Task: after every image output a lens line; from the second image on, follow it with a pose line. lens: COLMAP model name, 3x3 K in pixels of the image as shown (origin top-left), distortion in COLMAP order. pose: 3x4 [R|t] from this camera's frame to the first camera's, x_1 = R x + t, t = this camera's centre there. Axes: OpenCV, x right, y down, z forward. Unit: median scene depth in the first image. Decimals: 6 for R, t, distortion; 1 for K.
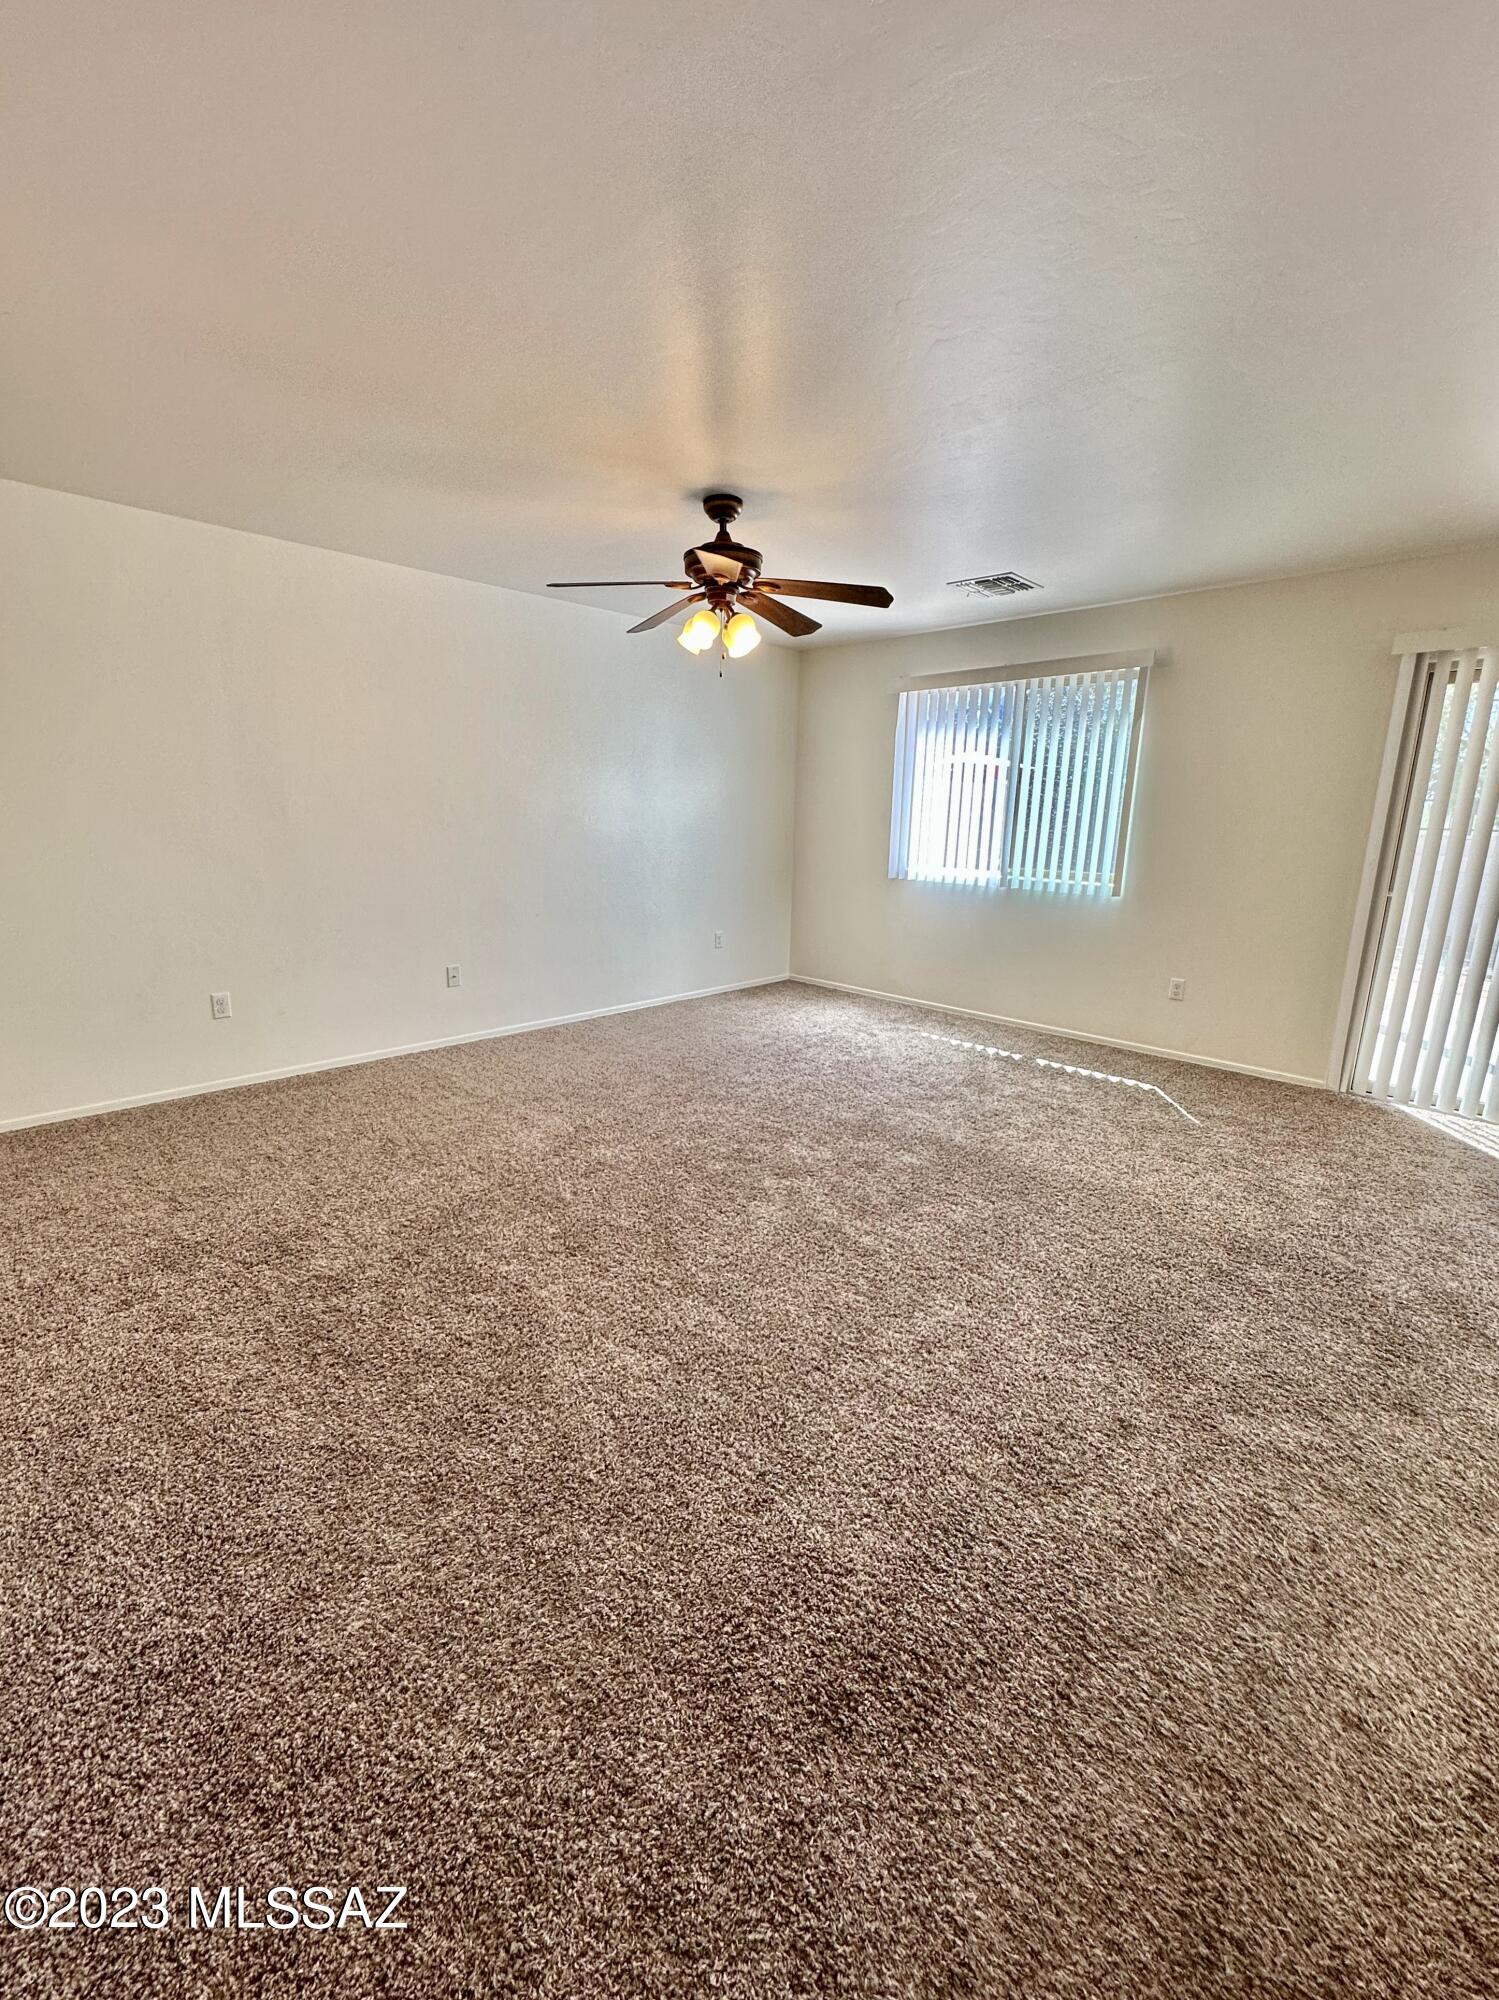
lens RADIAL K [[800.4, 0, 749.5], [0, 800.4, 1000.0], [0, 0, 1]] dist [-0.000096, -0.000205]
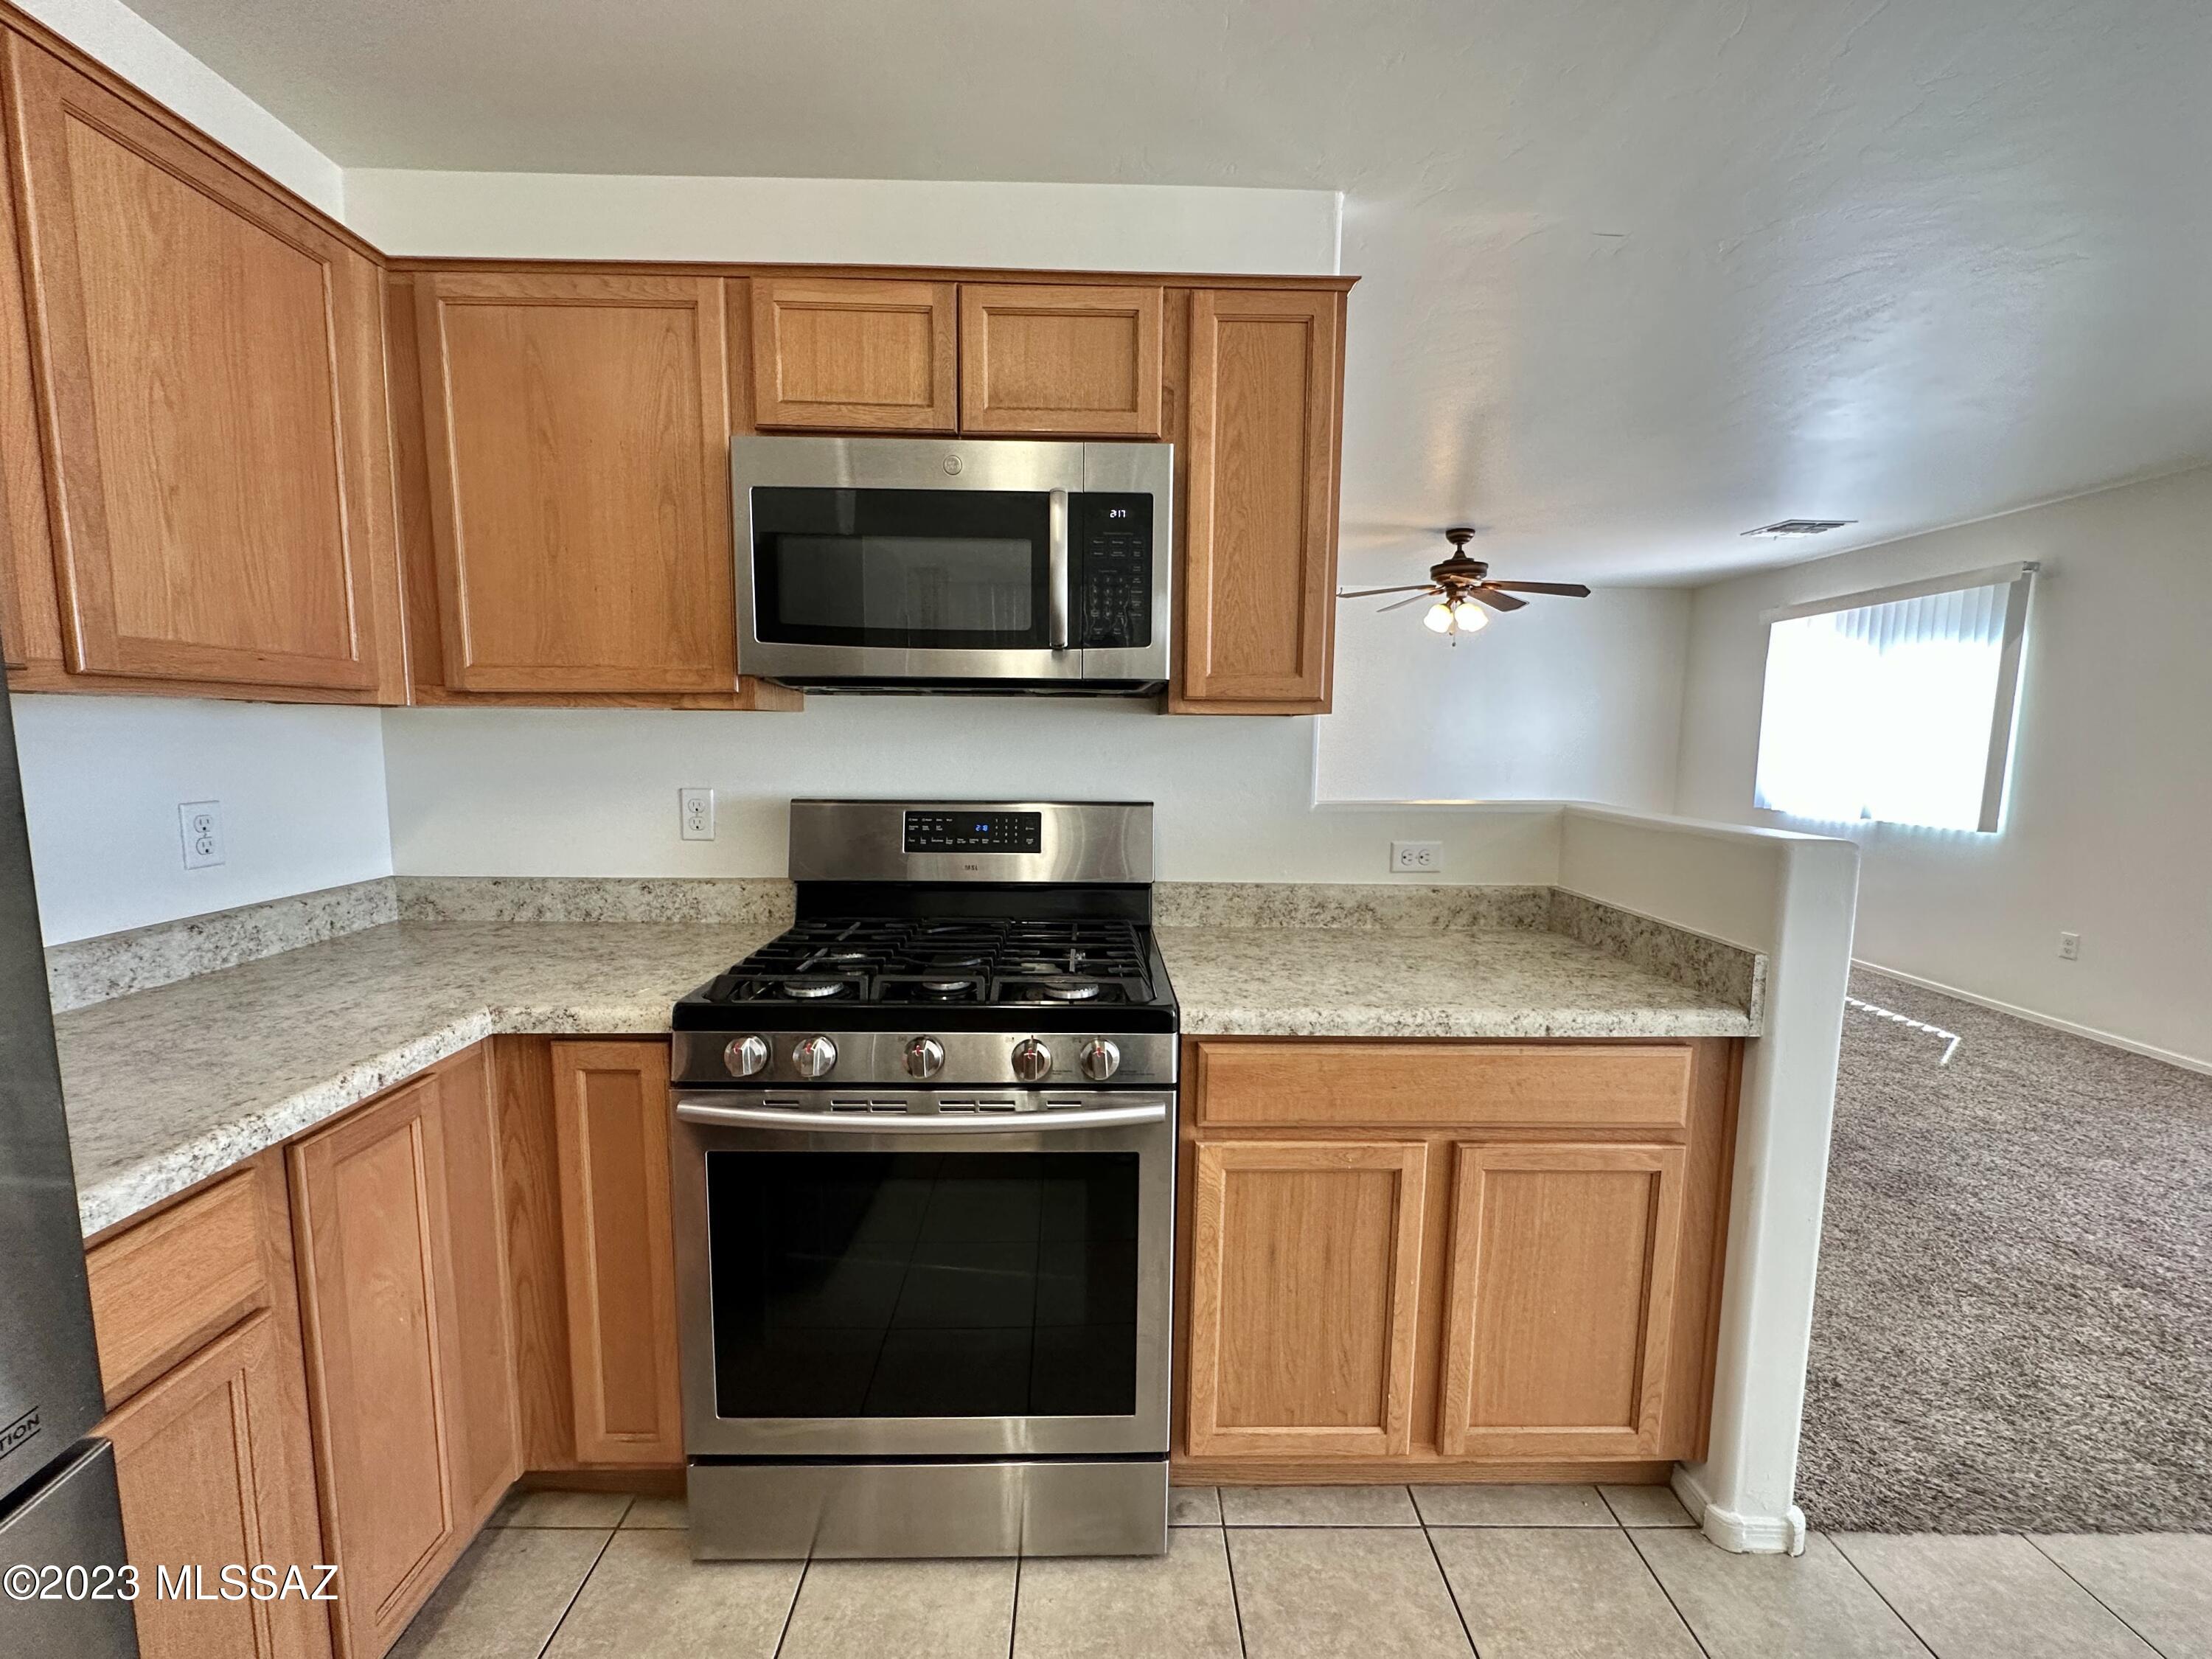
lens RADIAL K [[885.3, 0, 1106.0], [0, 885.3, 829.5], [0, 0, 1]] dist [-0.000096, -0.000205]
pose [[0.701716, 0.072002, -0.708809, 0.577667], [-0.166448, 0.983916, -0.064834, 0.113652], [0.692741, 0.163475, 0.702415, -0.431200]]
